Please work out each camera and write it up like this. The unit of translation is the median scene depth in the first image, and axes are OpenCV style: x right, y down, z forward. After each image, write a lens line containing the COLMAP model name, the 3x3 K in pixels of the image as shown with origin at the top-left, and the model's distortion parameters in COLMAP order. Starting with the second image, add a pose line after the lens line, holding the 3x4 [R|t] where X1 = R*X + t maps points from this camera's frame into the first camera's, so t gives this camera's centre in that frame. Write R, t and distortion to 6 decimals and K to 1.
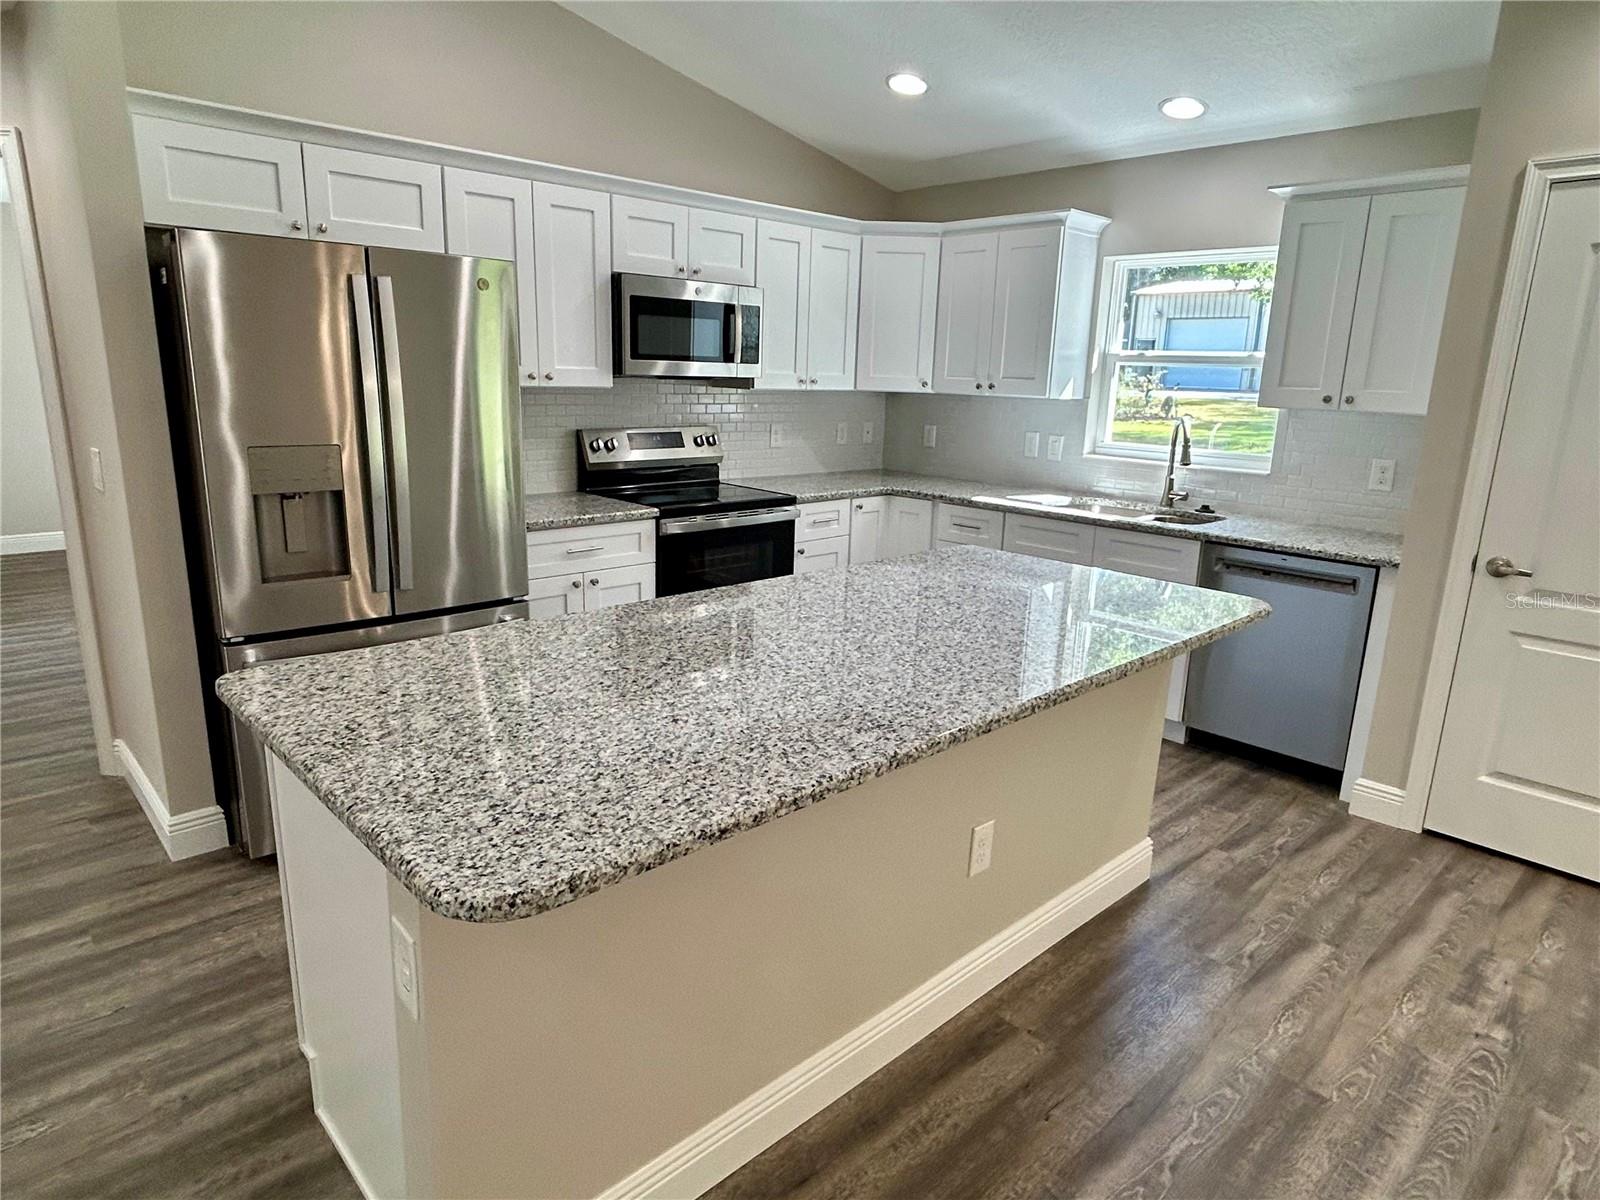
lens RADIAL K [[947.1, 0, 800.0], [0, 947.1, 600.0], [0, 0, 1]] dist [-0.028755, 0.000351]
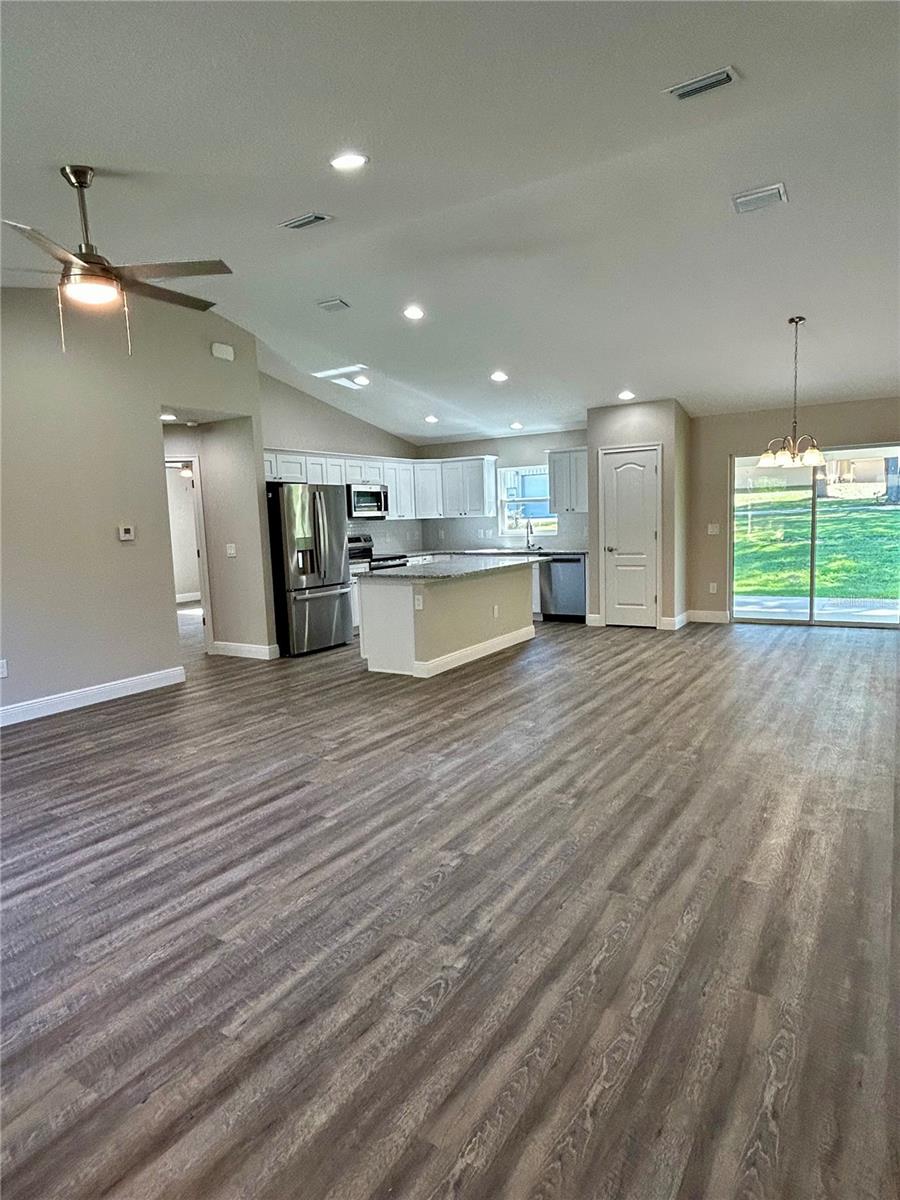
lens RADIAL K [[710.4, 0, 450.0], [0, 710.4, 600.0], [0, 0, 1]] dist [-0.028755, 0.000351]
pose [[0.967992, -0.089581, 0.234449, -0.512694], [0.117862, 0.986973, -0.109512, 0.362823], [-0.221585, 0.133640, 0.965940, -1.434458]]
